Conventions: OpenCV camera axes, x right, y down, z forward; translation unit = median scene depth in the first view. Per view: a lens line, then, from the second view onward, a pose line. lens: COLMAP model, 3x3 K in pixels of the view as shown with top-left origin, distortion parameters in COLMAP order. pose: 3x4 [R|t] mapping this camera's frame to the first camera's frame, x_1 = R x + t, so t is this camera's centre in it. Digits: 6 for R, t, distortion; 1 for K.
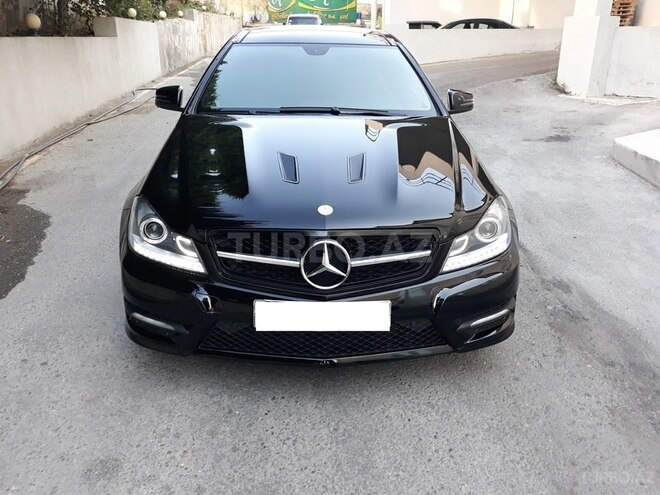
lens RADIAL K [[524.1, 0, 329.3], [0, 524.1, 249.7], [0, 0, 1]] dist [-0.003916, -0.008108]
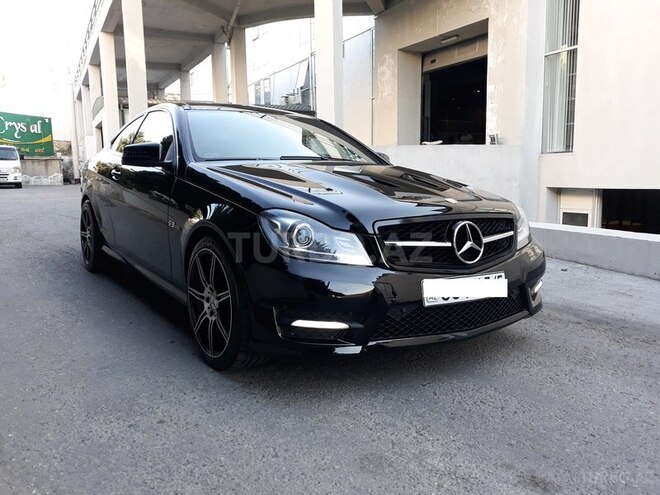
lens RADIAL K [[524.1, 0, 329.3], [0, 524.1, 249.7], [0, 0, 1]] dist [-0.003916, -0.008108]
pose [[0.857783, -0.080786, 0.507624, -0.777625], [0.198382, 0.963087, -0.181955, 0.175284], [-0.474186, 0.256782, 0.842146, 0.133107]]
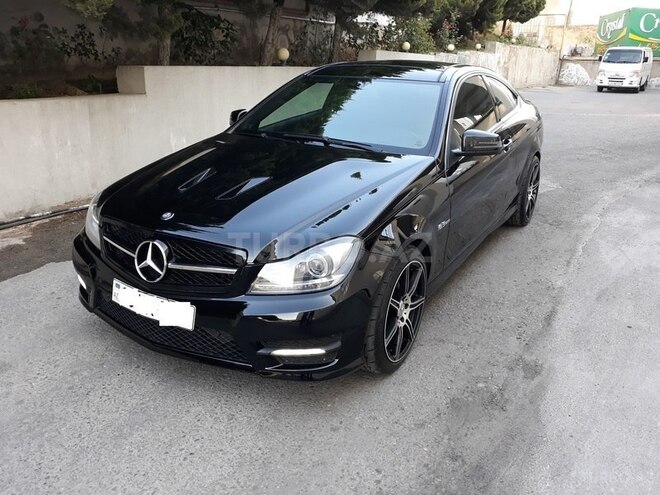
lens RADIAL K [[524.1, 0, 329.3], [0, 524.1, 249.7], [0, 0, 1]] dist [-0.003916, -0.008108]
pose [[0.845424, 0.187665, -0.500040, 0.811960], [-0.213878, 0.976848, 0.005005, -0.078315], [0.489402, 0.102716, 0.865988, 0.148288]]
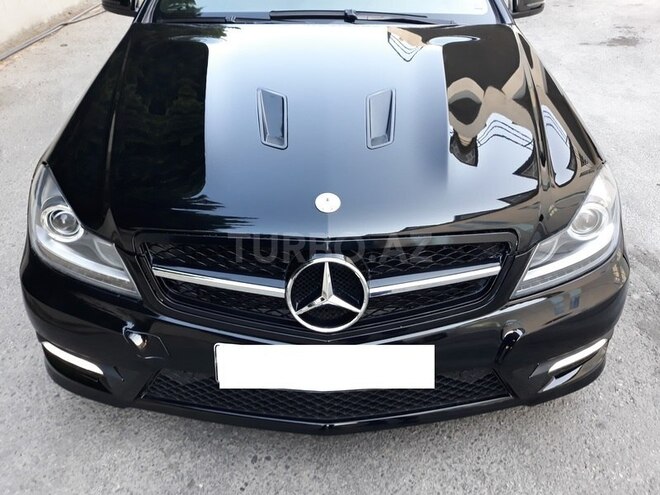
lens RADIAL K [[532.9, 0, 331.4], [0, 532.9, 250.1], [0, 0, 1]] dist [-0.012850, 0.005325]
pose [[0.999562, 0.008760, -0.028260, 0.013865], [-0.003628, 0.984241, 0.176797, -0.117002], [0.029363, -0.176617, 0.983842, 0.351076]]
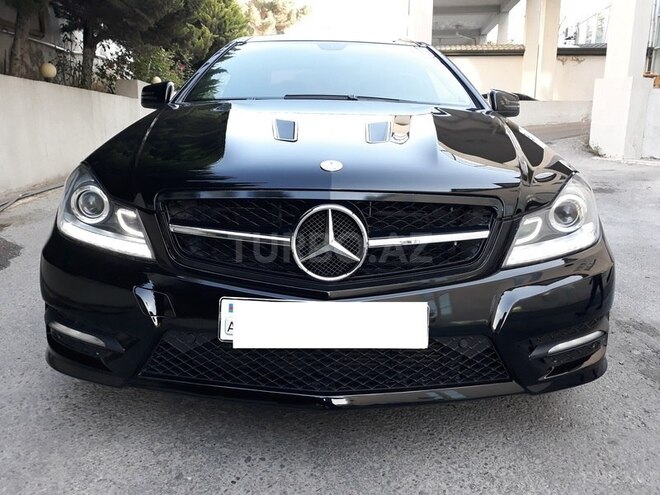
lens RADIAL K [[532.9, 0, 331.4], [0, 532.9, 250.1], [0, 0, 1]] dist [-0.012850, 0.005325]
pose [[0.999229, 0.017193, -0.035282, 0.017528], [-0.022249, 0.988688, -0.148329, 0.119497], [0.032333, 0.149000, 0.988308, 0.299297]]
